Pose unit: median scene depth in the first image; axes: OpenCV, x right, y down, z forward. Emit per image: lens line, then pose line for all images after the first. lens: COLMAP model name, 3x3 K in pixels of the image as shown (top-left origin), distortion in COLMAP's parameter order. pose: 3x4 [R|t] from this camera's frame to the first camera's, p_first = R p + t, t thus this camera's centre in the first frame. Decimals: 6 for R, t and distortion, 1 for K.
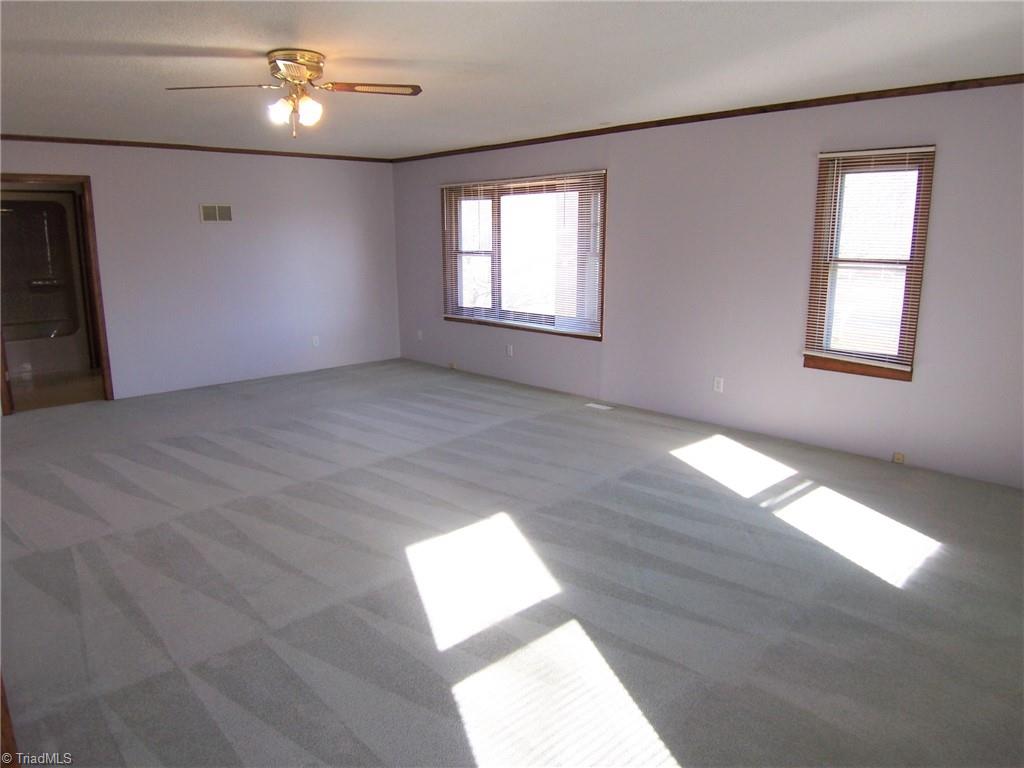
lens RADIAL K [[692.8, 0, 499.6], [0, 692.8, 382.9], [0, 0, 1]] dist [0.000061, -0.053368]
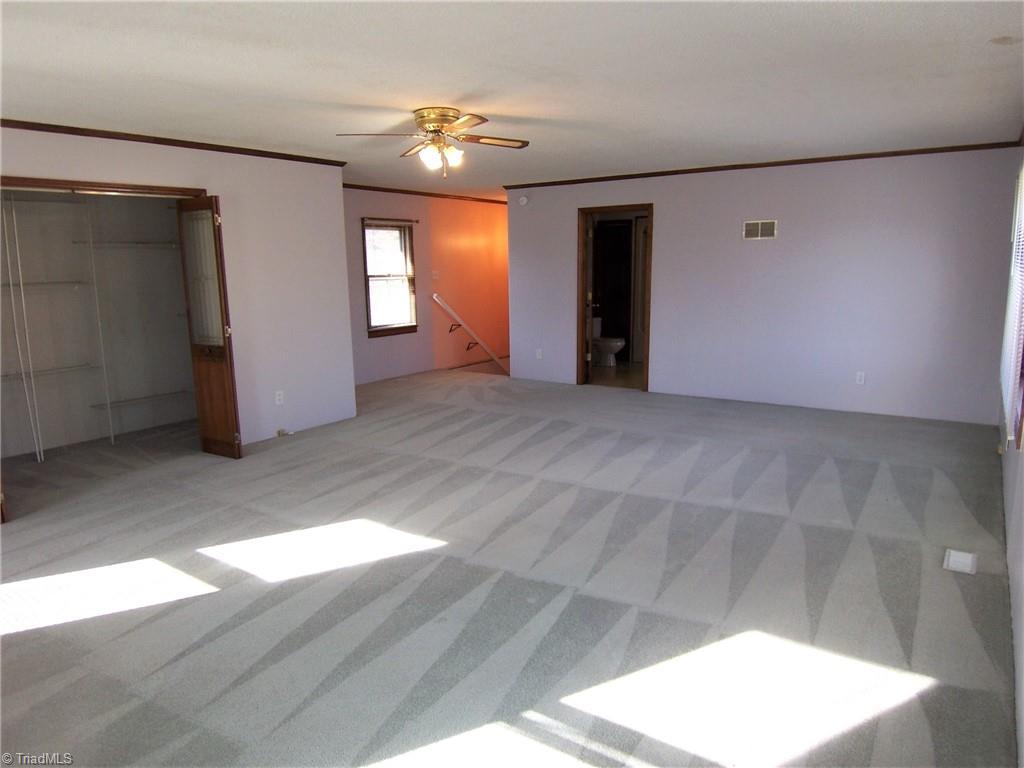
lens RADIAL K [[703.6, 0, 512.0], [0, 703.6, 384.0], [0, 0, 1]] dist [-0.000314, -0.142980]
pose [[0.204722, 0.170769, -0.963809, 0.861235], [-0.185269, 0.973625, 0.133155, -0.164570], [0.961127, 0.151304, 0.230961, 0.770902]]
